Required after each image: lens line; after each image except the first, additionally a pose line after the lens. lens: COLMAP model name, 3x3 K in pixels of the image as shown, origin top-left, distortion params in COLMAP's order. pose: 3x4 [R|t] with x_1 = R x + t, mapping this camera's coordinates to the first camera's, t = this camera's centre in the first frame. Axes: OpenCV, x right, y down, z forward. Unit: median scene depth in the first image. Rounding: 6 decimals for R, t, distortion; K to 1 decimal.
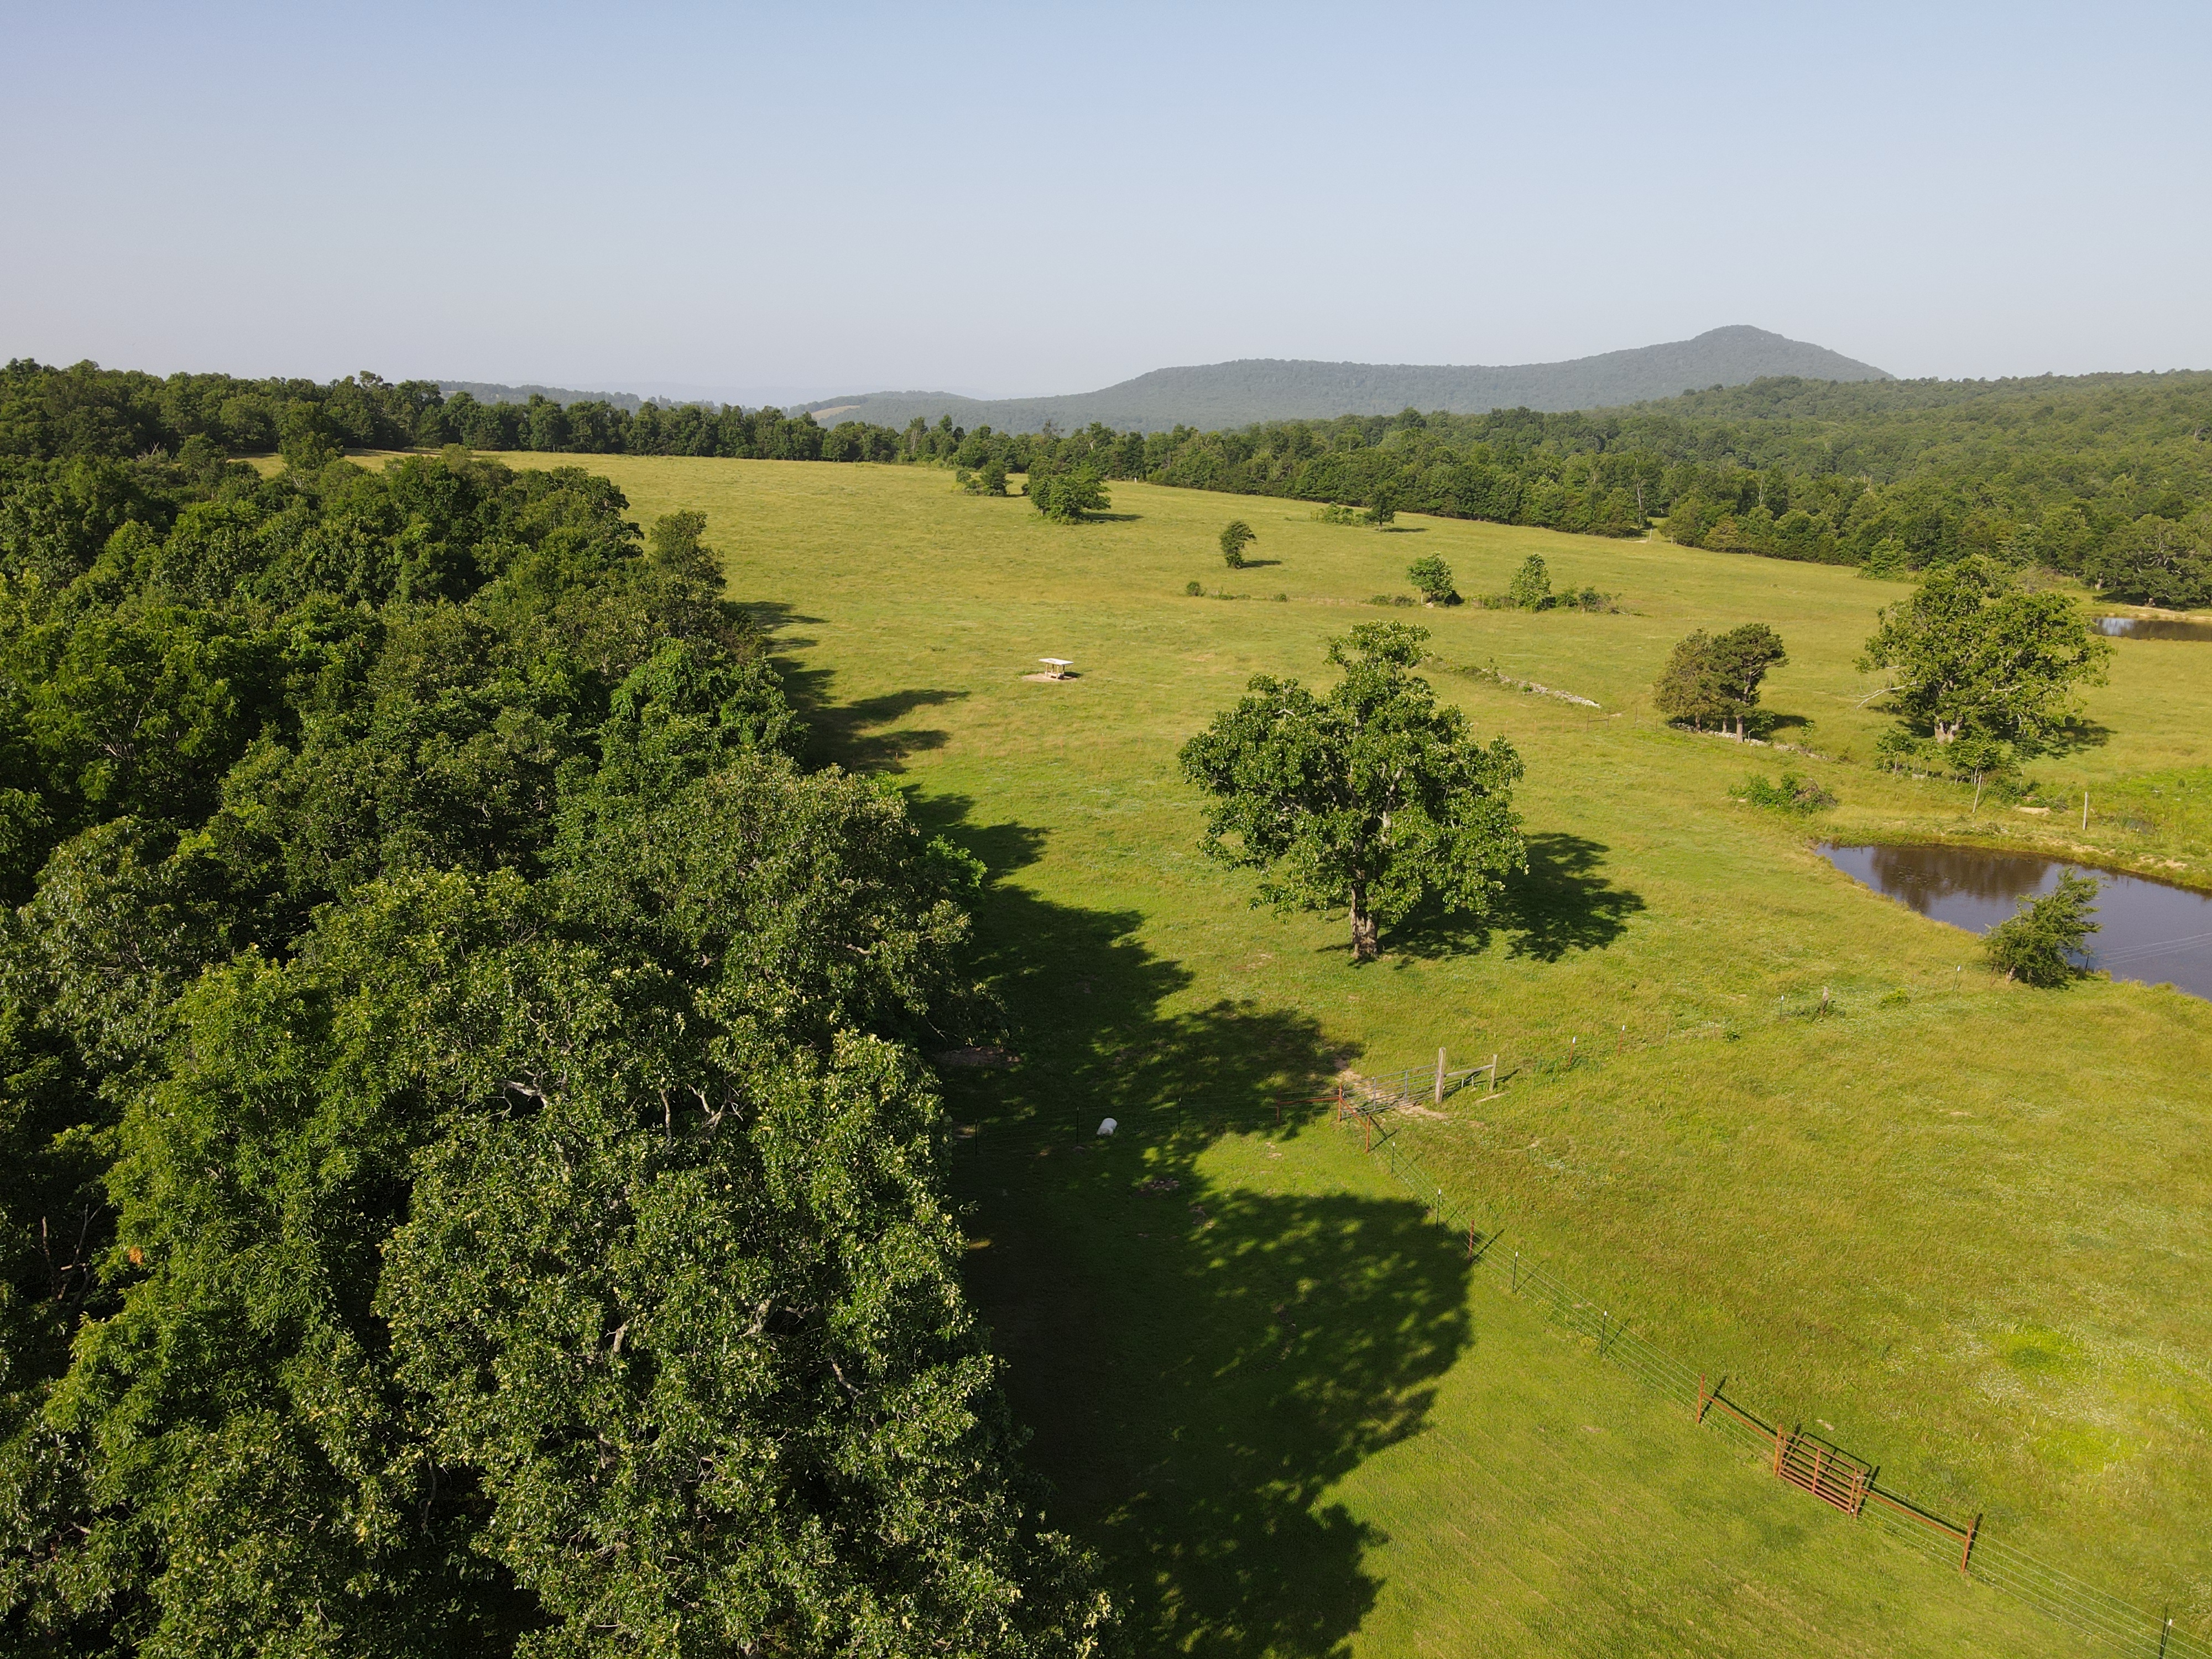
lens RADIAL K [[1624.7, 0, 1105.0], [0, 1624.7, 842.5], [0, 0, 1]] dist [-0.009087, 0.035189]
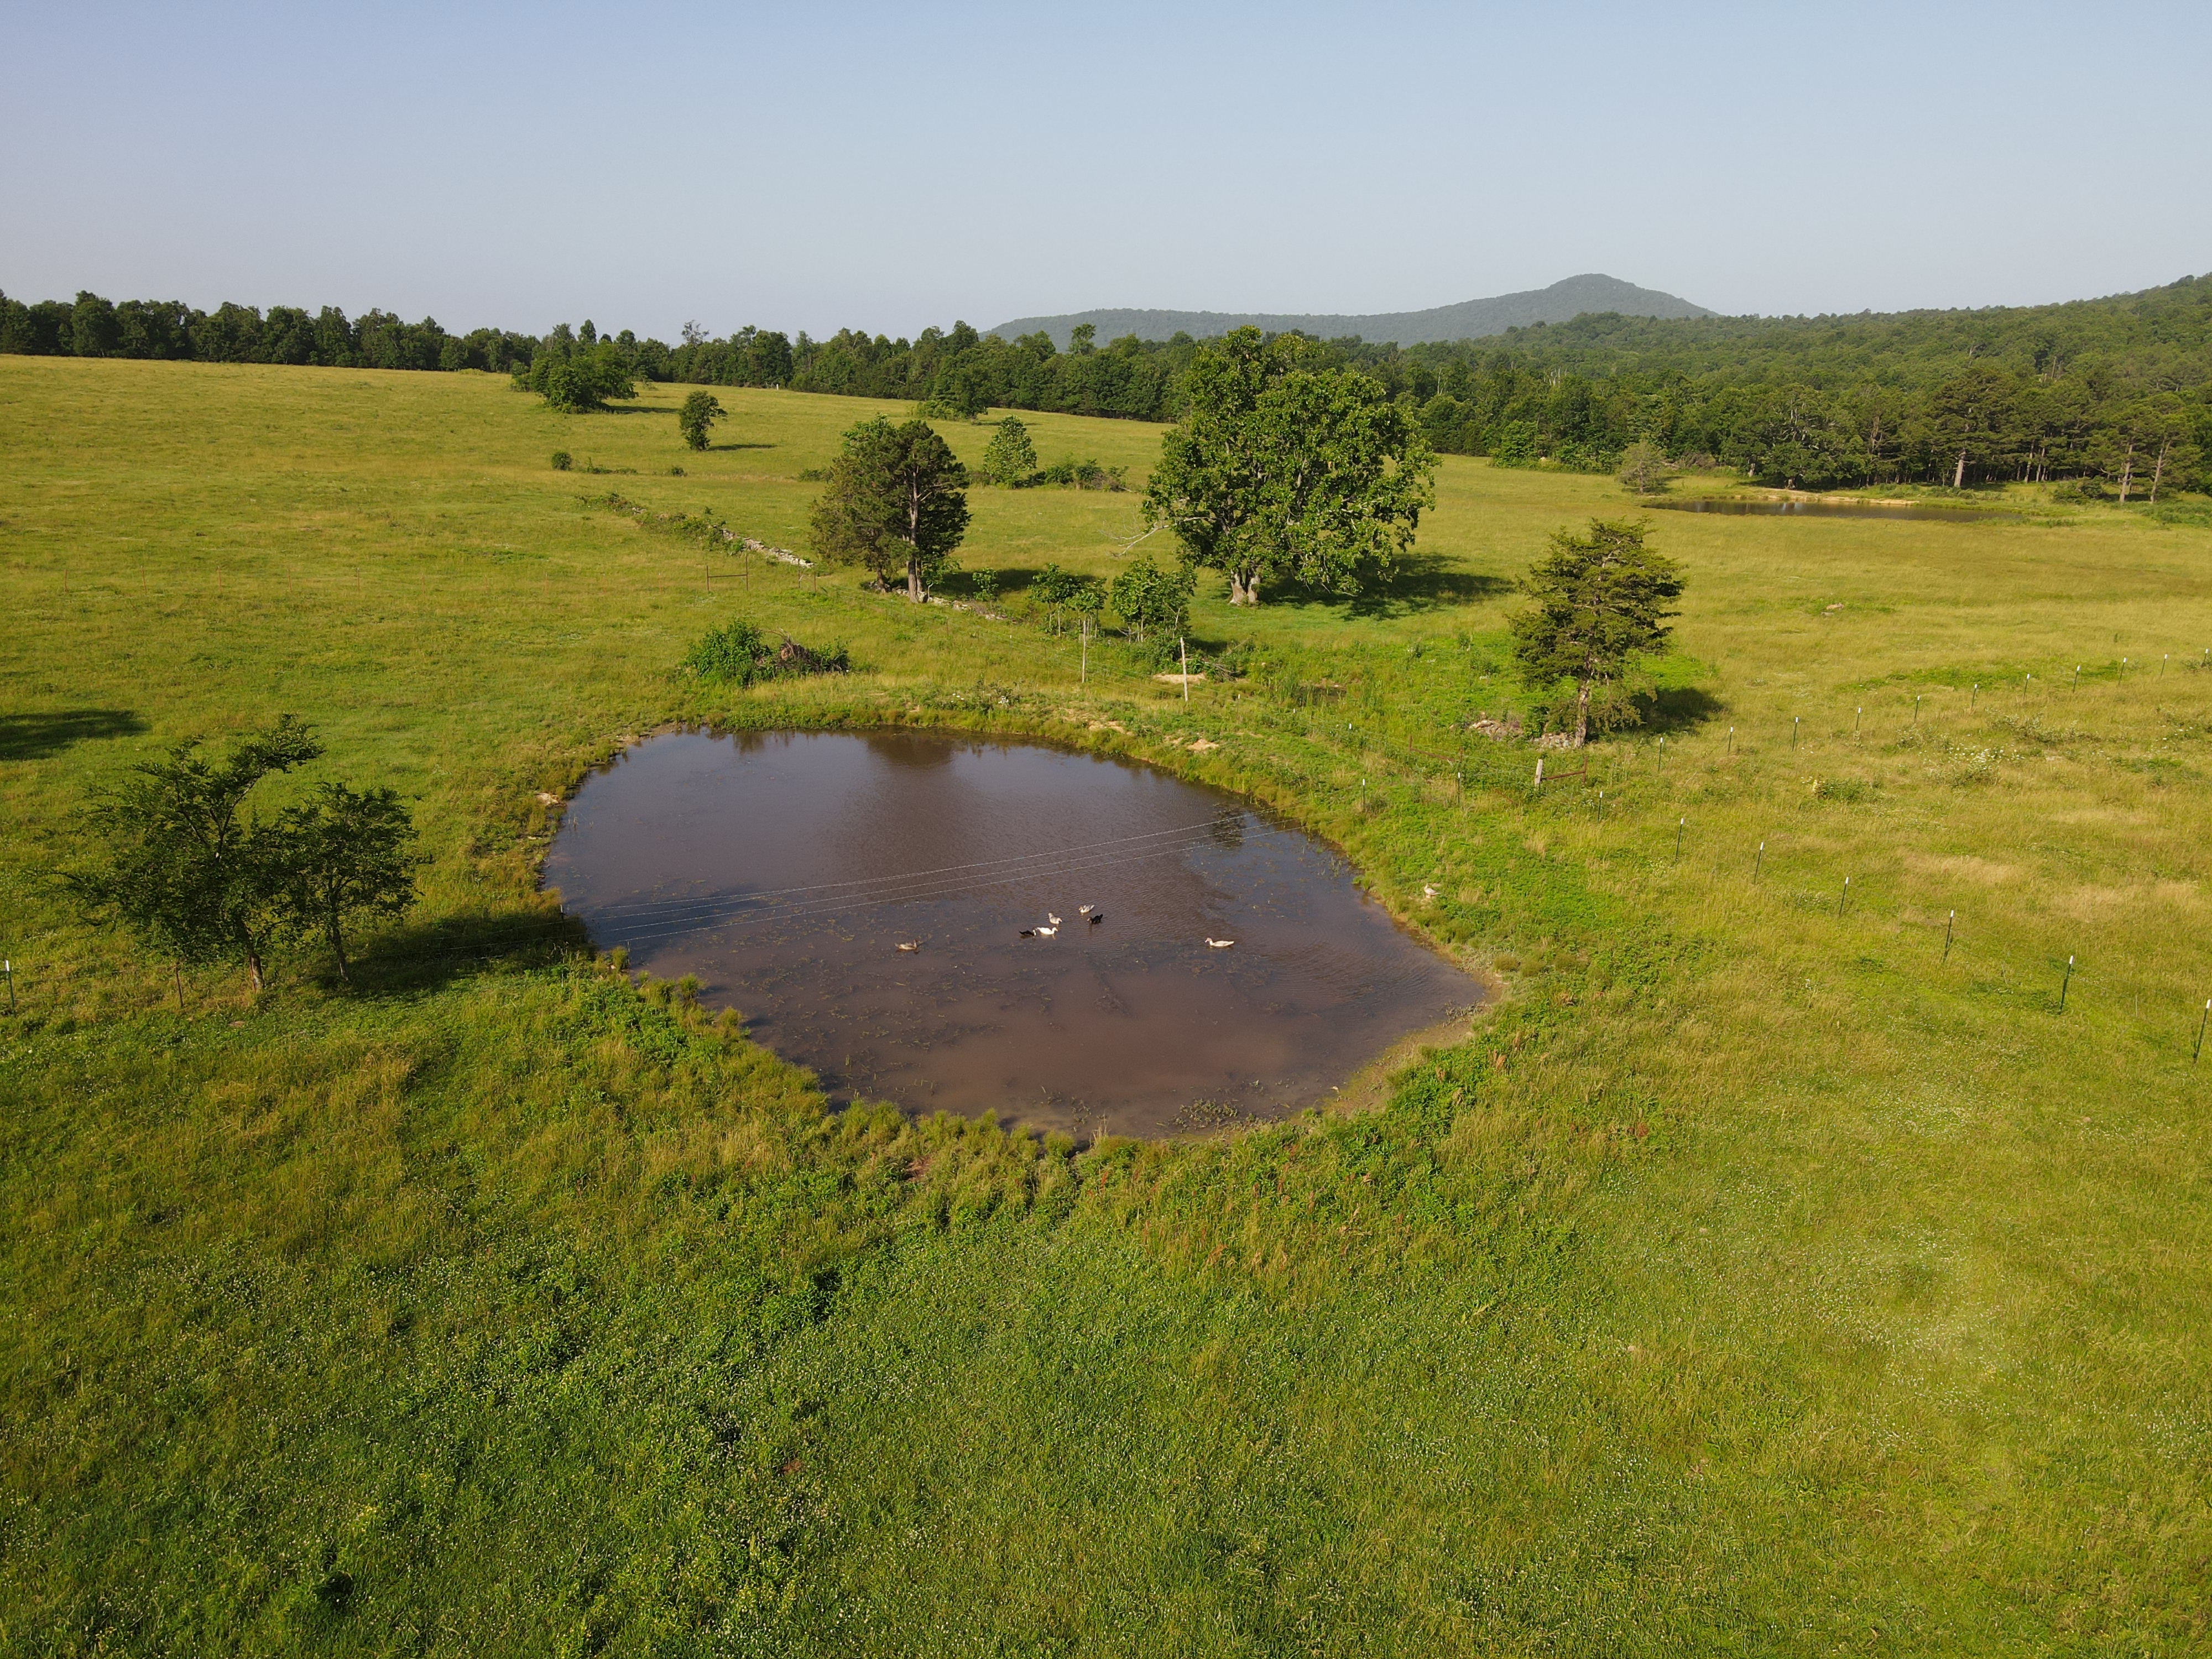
lens RADIAL K [[1624.7, 0, 1105.0], [0, 1624.7, 842.5], [0, 0, 1]] dist [-0.009087, 0.035189]
pose [[0.997480, -0.024167, 0.066710, 0.138163], [0.022533, 0.999430, 0.025137, 0.007768], [-0.067279, -0.023570, 0.997456, 0.102843]]
